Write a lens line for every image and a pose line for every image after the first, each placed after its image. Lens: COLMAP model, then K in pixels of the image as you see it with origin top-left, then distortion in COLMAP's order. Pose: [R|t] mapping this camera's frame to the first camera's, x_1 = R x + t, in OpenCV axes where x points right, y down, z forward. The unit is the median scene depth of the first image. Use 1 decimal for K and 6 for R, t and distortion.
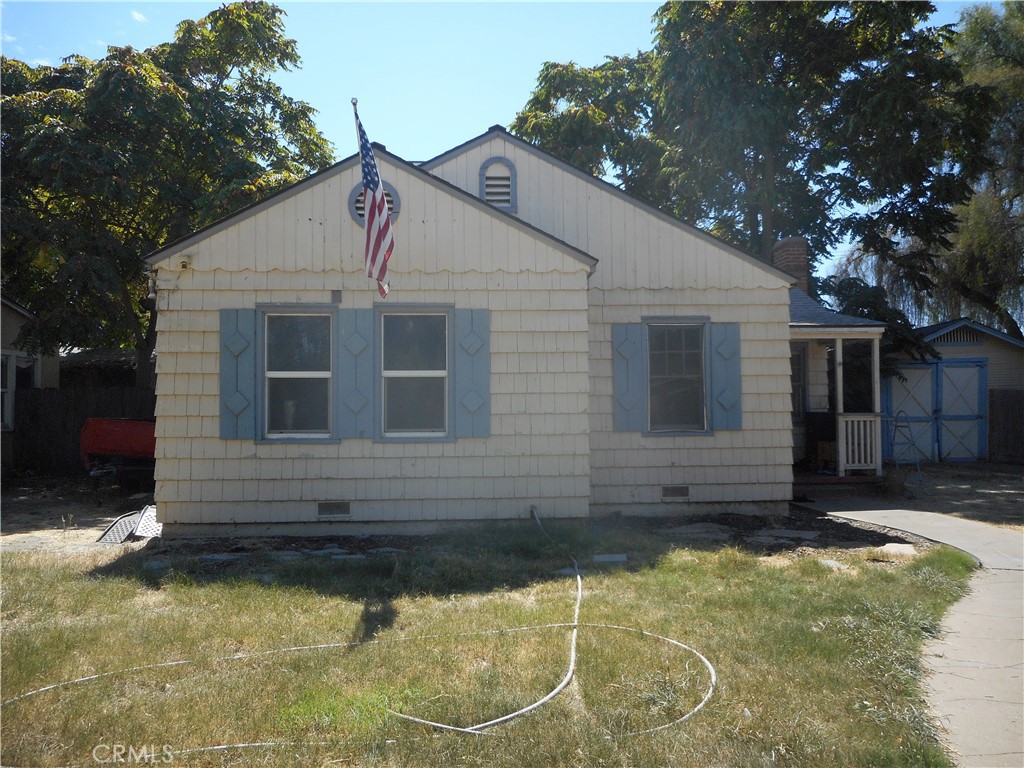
lens RADIAL K [[776.1, 0, 512.3], [0, 776.1, 388.2], [0, 0, 1]] dist [0.032014, -0.009732]
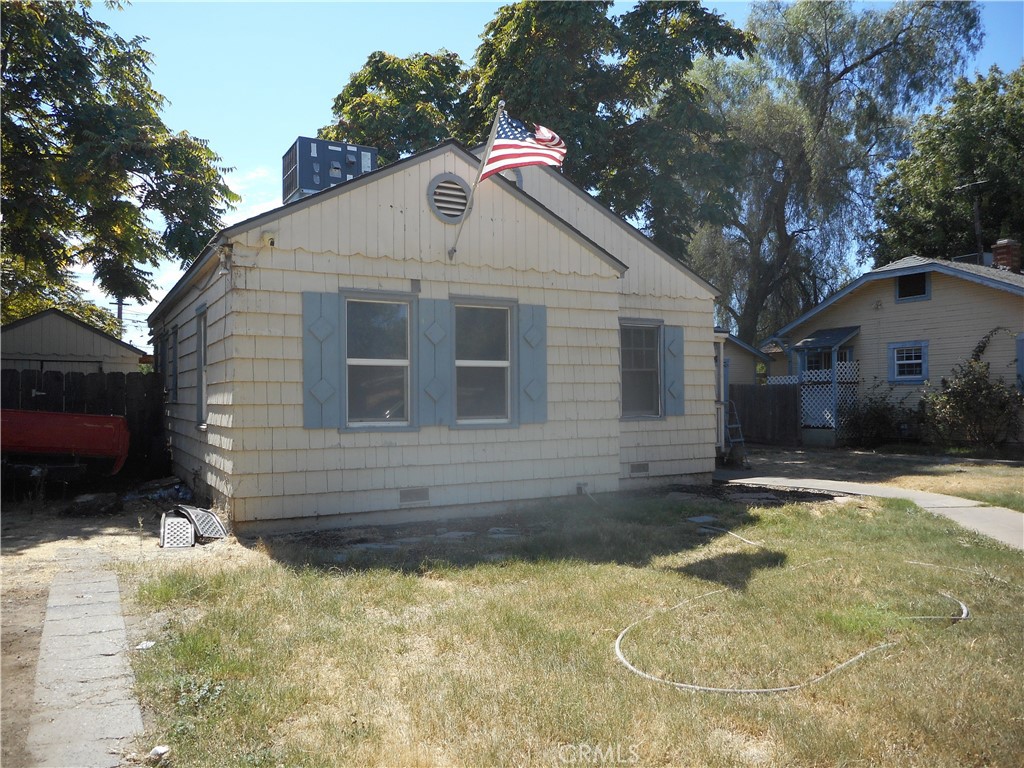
lens RADIAL K [[776.1, 0, 546.4], [0, 776.1, 390.6], [0, 0, 1]] dist [0.032014, -0.009732]
pose [[0.894851, 0.003859, 0.446348, -0.520473], [-0.009979, 0.999886, 0.011361, 0.005027], [-0.446253, -0.014621, 0.894787, 0.019459]]
